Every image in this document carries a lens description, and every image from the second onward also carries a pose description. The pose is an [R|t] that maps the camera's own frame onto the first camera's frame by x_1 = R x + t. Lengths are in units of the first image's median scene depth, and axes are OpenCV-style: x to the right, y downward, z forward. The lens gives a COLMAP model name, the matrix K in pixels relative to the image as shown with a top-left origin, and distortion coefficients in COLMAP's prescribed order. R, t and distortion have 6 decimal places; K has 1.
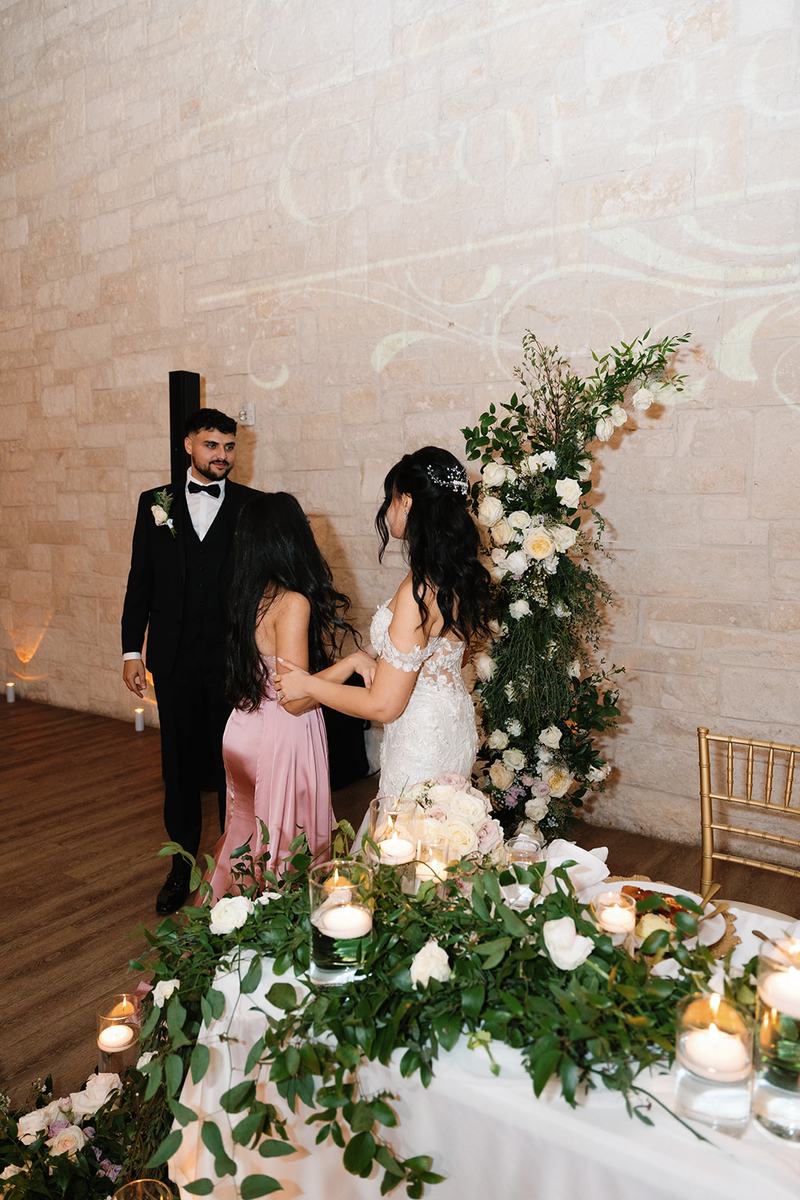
lens RADIAL K [[861.0, 0, 400.0], [0, 861.0, 600.0], [0, 0, 1]] dist [-0.011169, -0.005316]
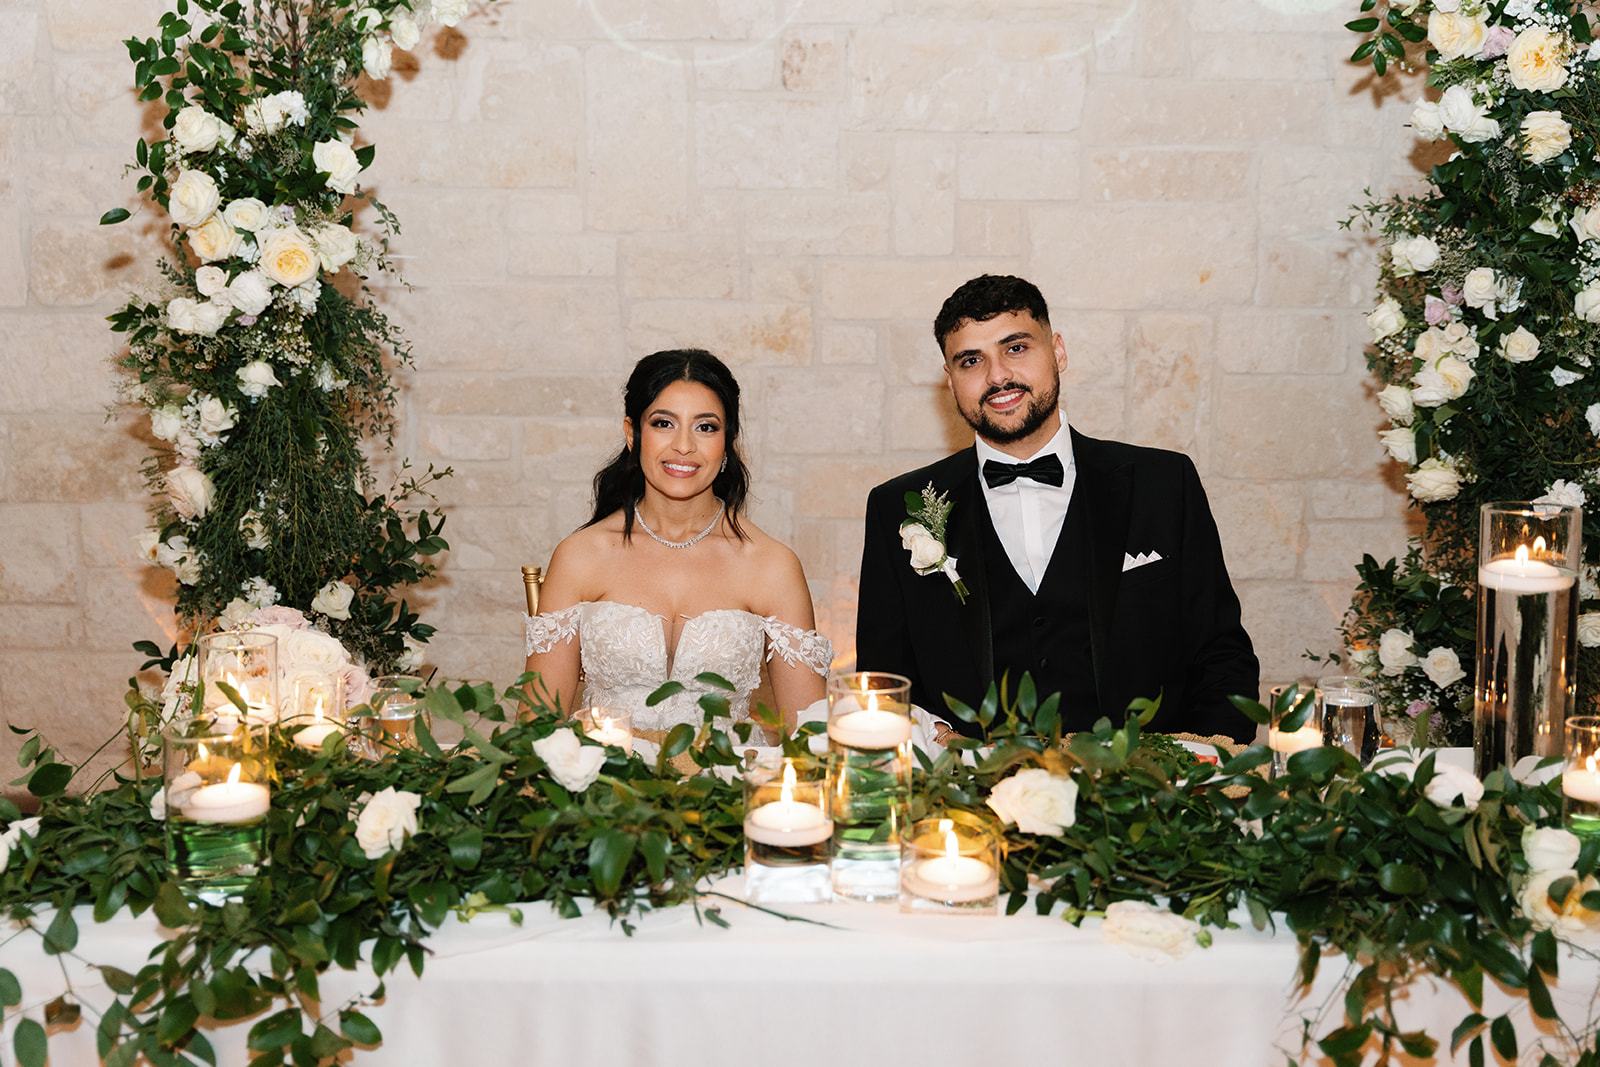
lens RADIAL K [[1874.4, 0, 800.0], [0, 1874.4, 533.5], [0, 0, 1]] dist [0.007742, 0.051248]
pose [[0.832740, -0.077355, 0.548233, -0.240838], [0.060580, 0.996977, 0.048654, 0.073323], [-0.550340, -0.007304, 0.834909, -0.200444]]
